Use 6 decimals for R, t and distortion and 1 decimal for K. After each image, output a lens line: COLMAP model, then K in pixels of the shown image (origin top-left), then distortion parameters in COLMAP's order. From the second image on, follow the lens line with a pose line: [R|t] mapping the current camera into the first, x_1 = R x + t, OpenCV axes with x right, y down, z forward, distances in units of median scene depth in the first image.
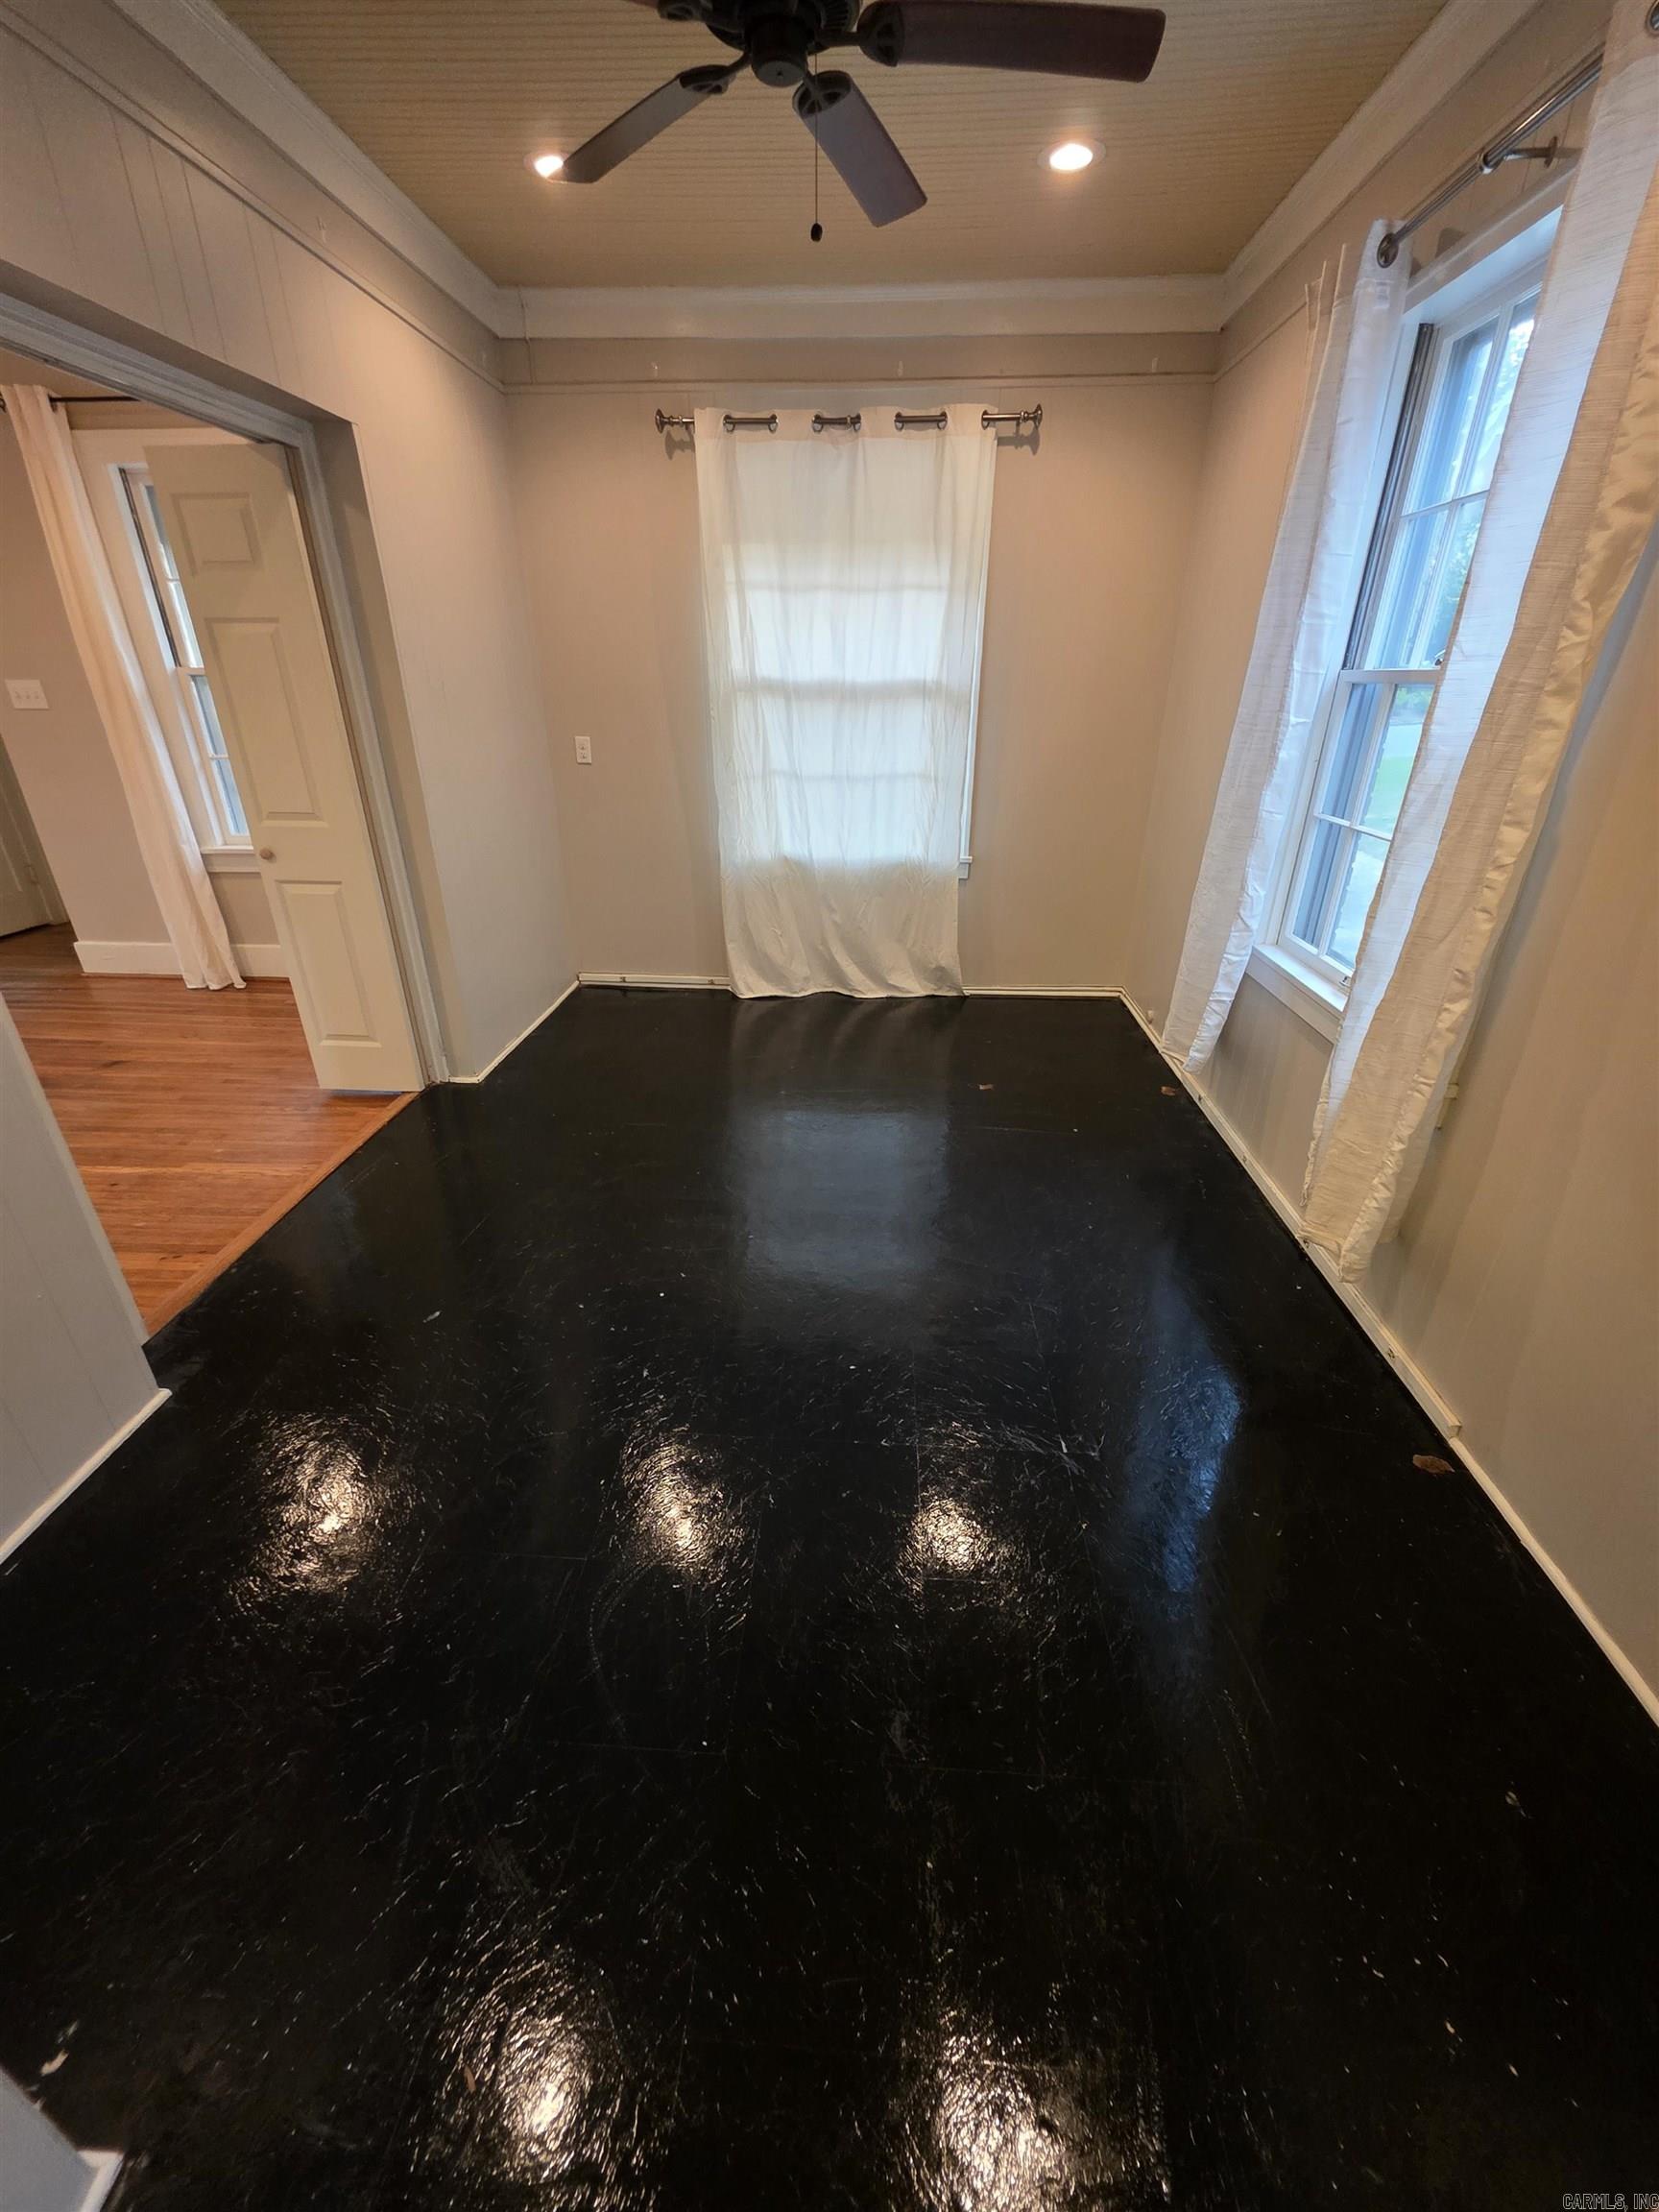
lens RADIAL K [[888.5, 0, 826.1], [0, 888.5, 1103.4], [0, 0, 1]] dist [-0.000428, 0.001059]
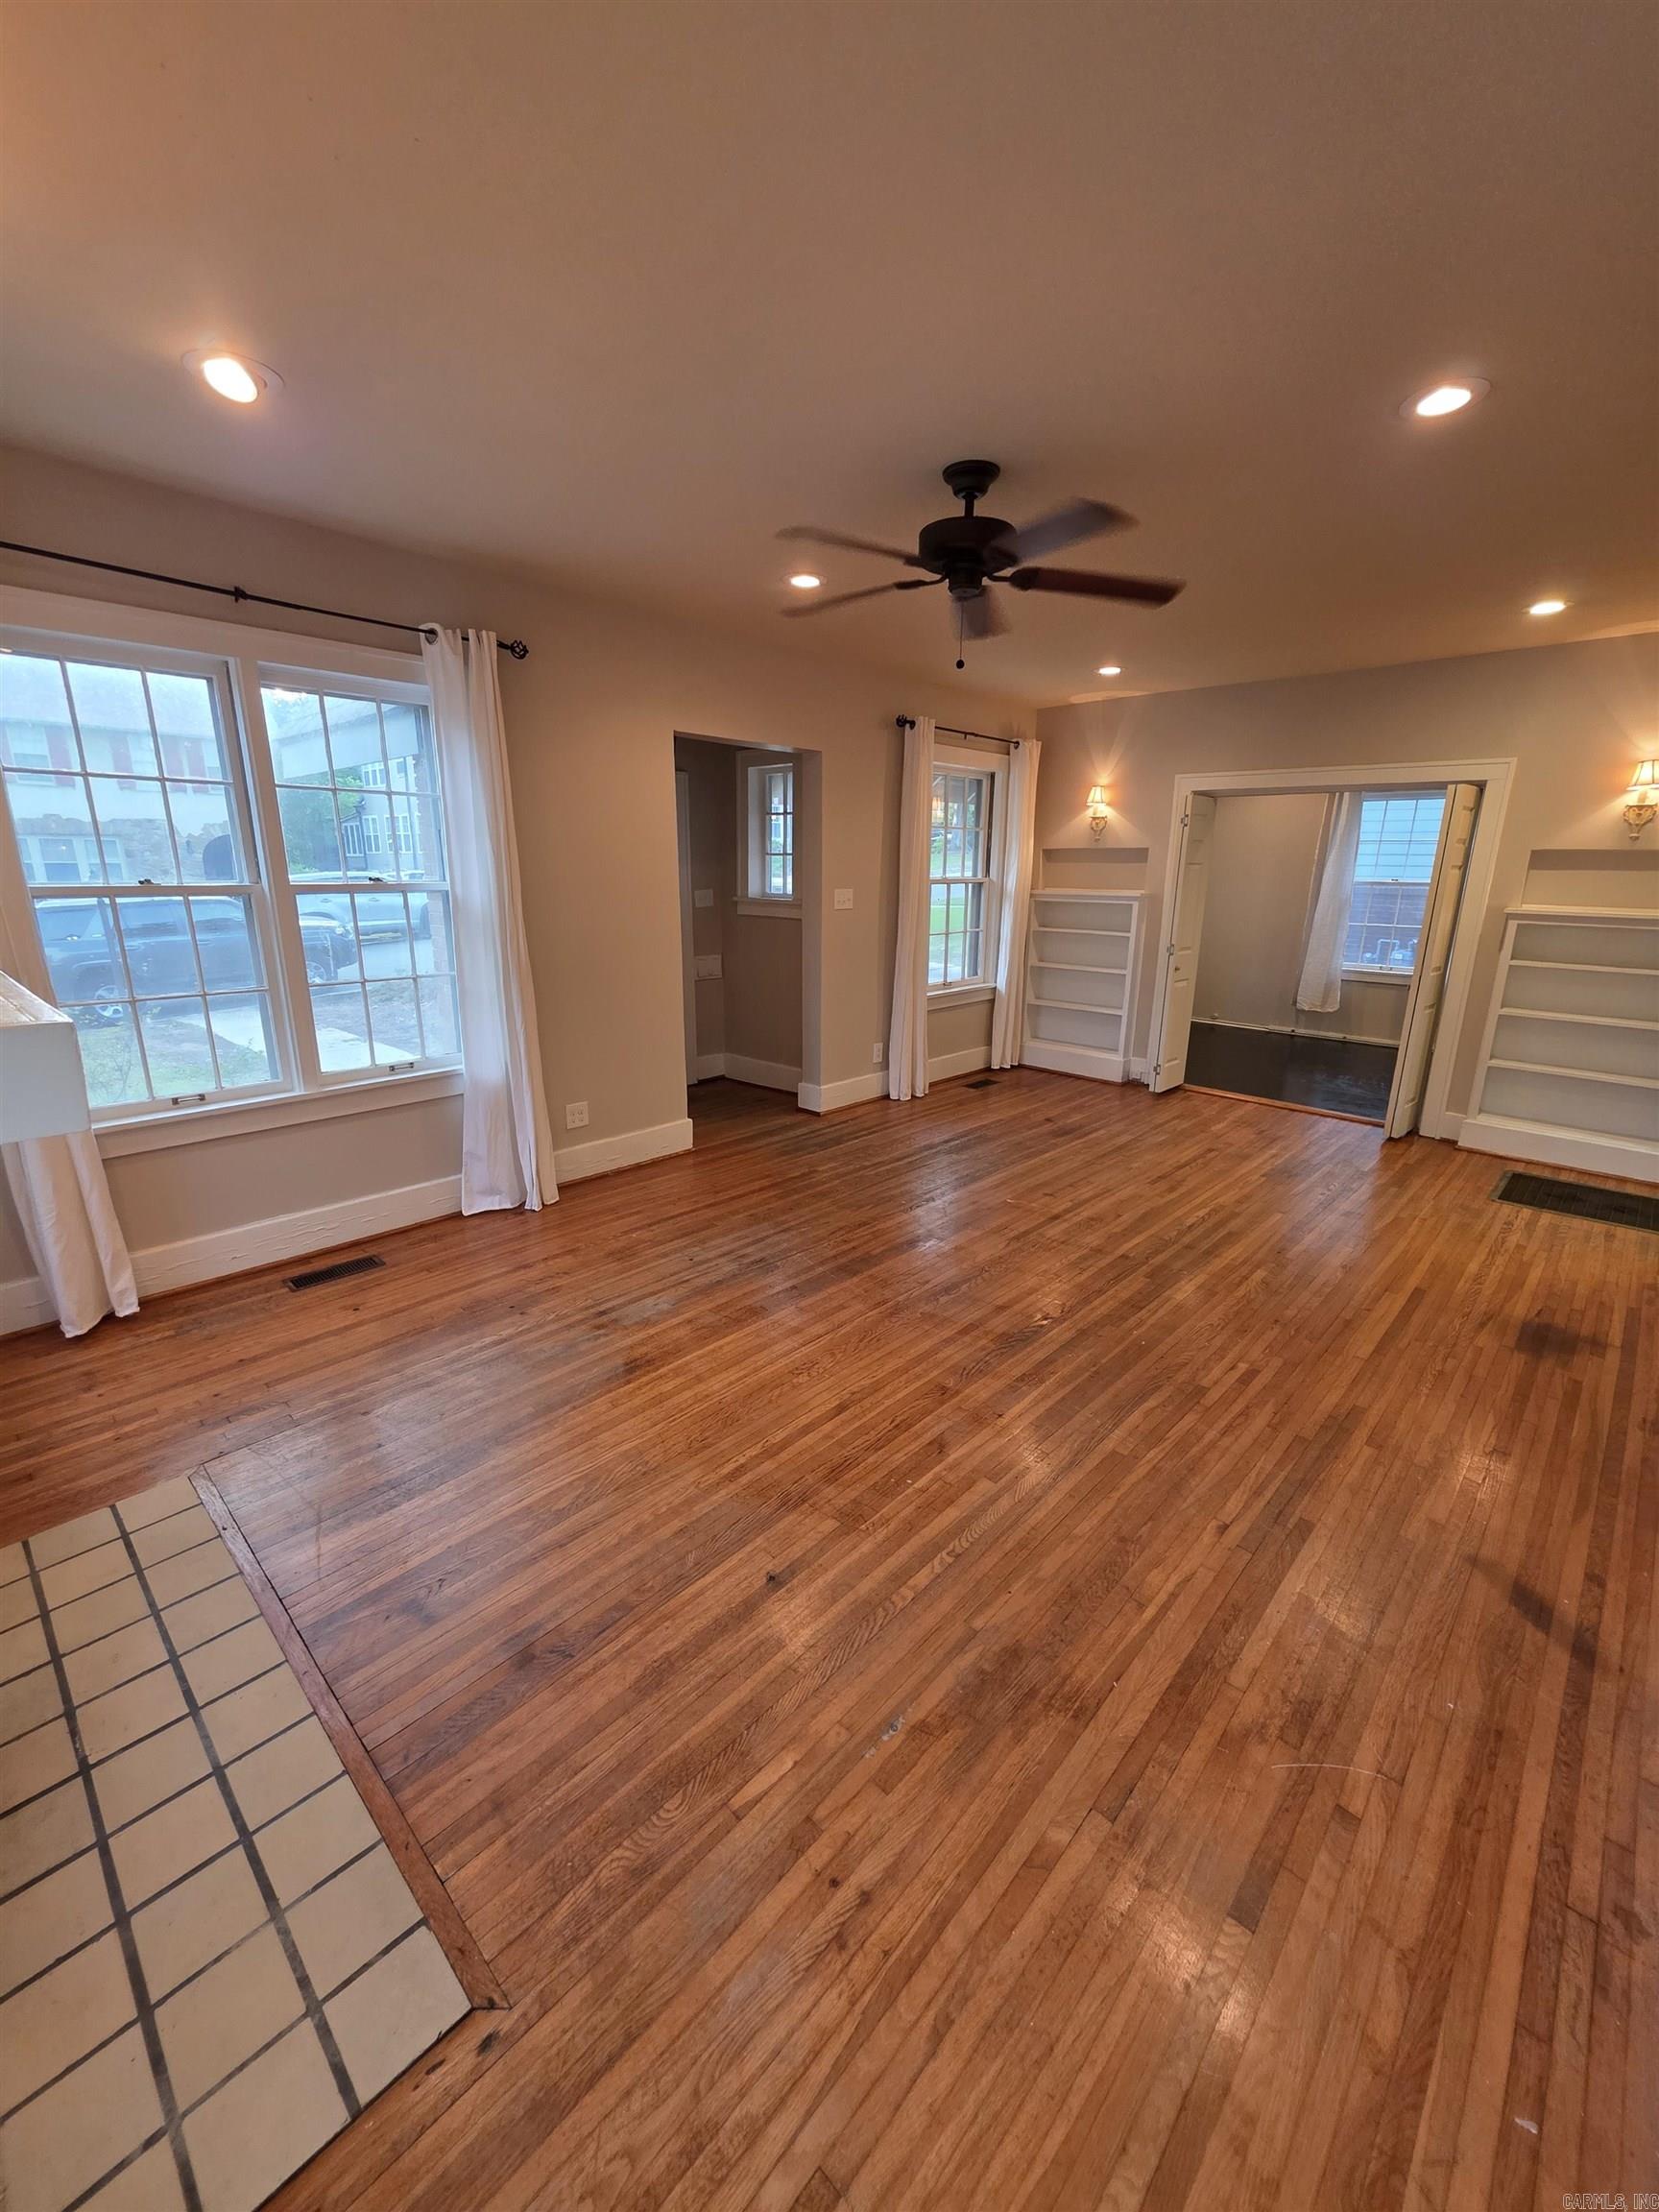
lens RADIAL K [[888.5, 0, 815.7], [0, 888.5, 1108.1], [0, 0, 1]] dist [-0.000428, 0.001059]
pose [[0.643836, -0.198872, 0.738867, -1.922179], [0.323471, 0.945845, -0.027286, -0.133916], [-0.693427, 0.256570, 0.673298, 0.199842]]
